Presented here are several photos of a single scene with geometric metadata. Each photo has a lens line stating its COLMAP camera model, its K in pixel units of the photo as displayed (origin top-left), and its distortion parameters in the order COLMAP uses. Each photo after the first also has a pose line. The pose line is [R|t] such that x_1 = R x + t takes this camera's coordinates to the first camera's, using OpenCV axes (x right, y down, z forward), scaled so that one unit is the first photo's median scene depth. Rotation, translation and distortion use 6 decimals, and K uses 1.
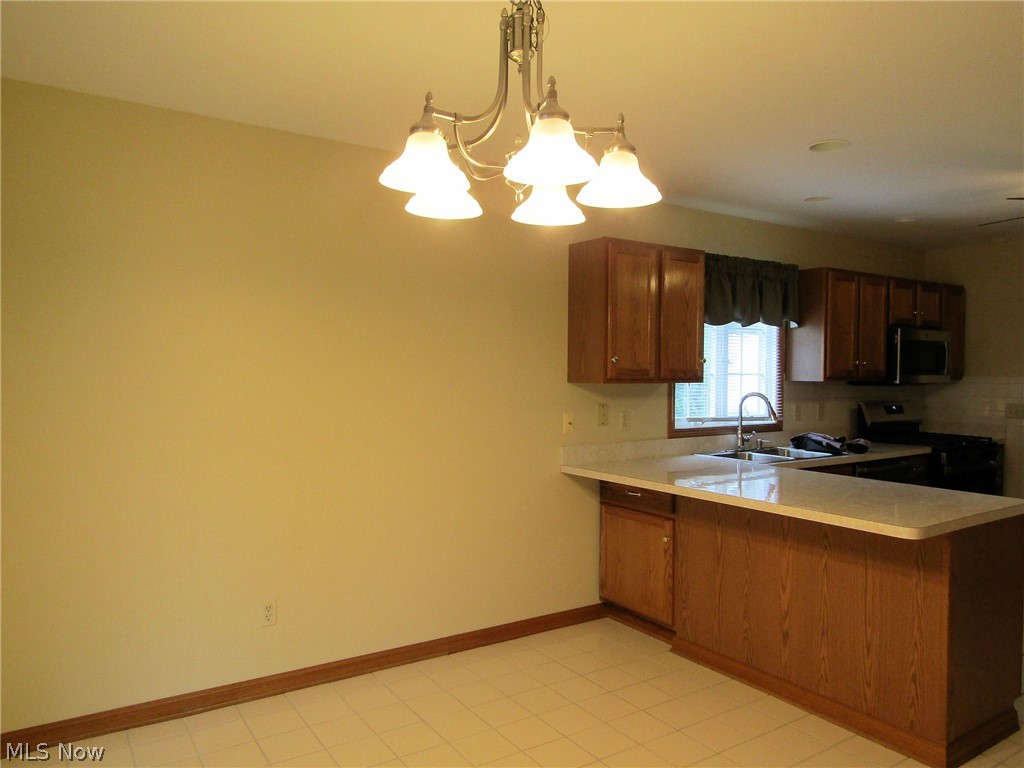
lens RADIAL K [[724.4, 0, 512.0], [0, 724.4, 384.0], [0, 0, 1]] dist [-0.013386, -0.003292]
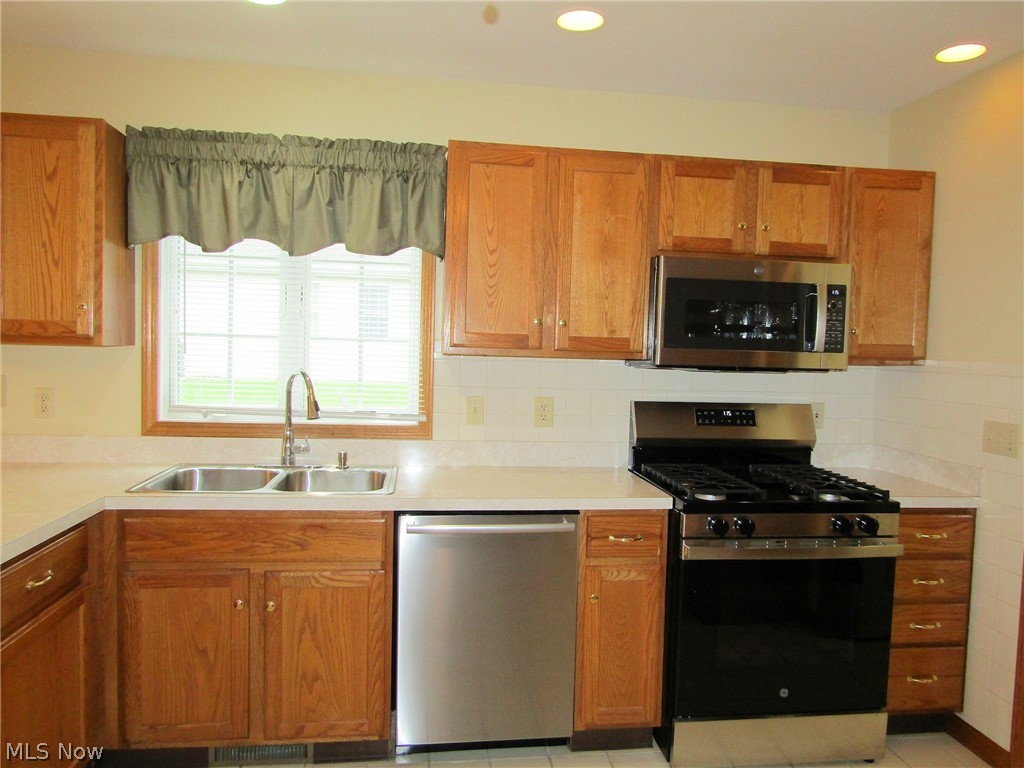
lens RADIAL K [[731.2, 0, 512.0], [0, 731.2, 384.0], [0, 0, 1]] dist [-0.021952, -0.002058]
pose [[0.888276, 0.044745, -0.457125, 0.699002], [-0.030687, 0.998801, 0.038135, -0.004103], [0.458283, -0.019846, 0.888585, 0.502769]]
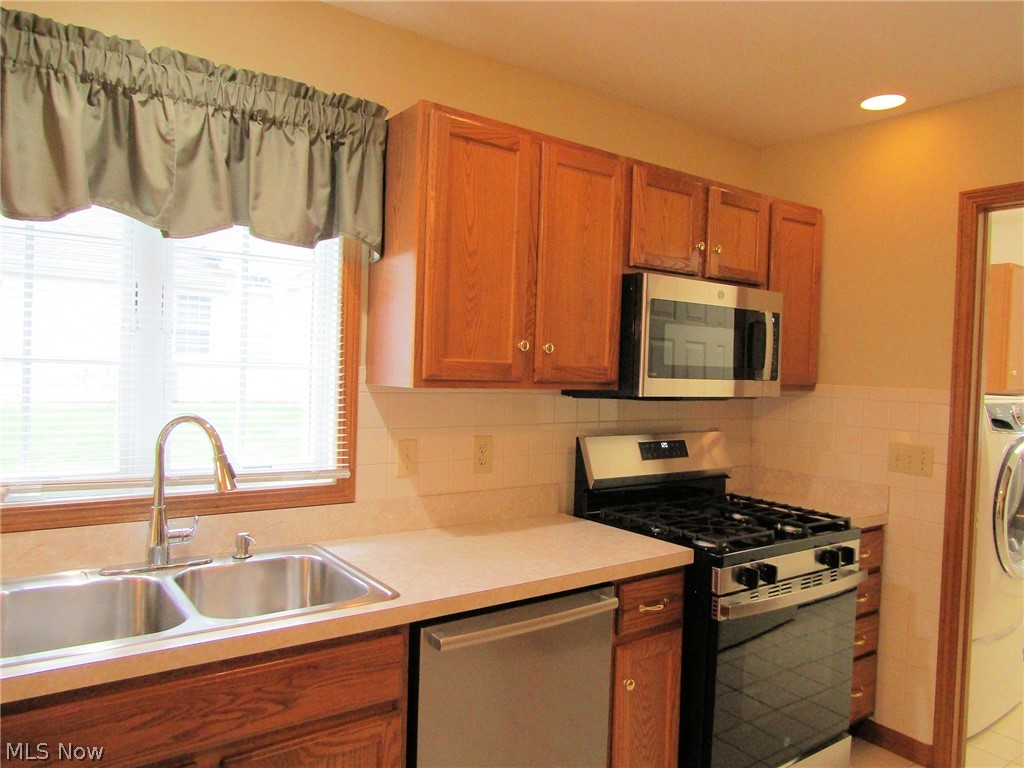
lens RADIAL K [[724.4, 0, 512.0], [0, 724.4, 384.0], [0, 0, 1]] dist [-0.013386, -0.003292]
pose [[0.999444, 0.025070, 0.021963, 0.455524], [-0.025223, 0.999659, 0.006729, -0.010167], [-0.021787, -0.007279, 0.999736, 0.564425]]
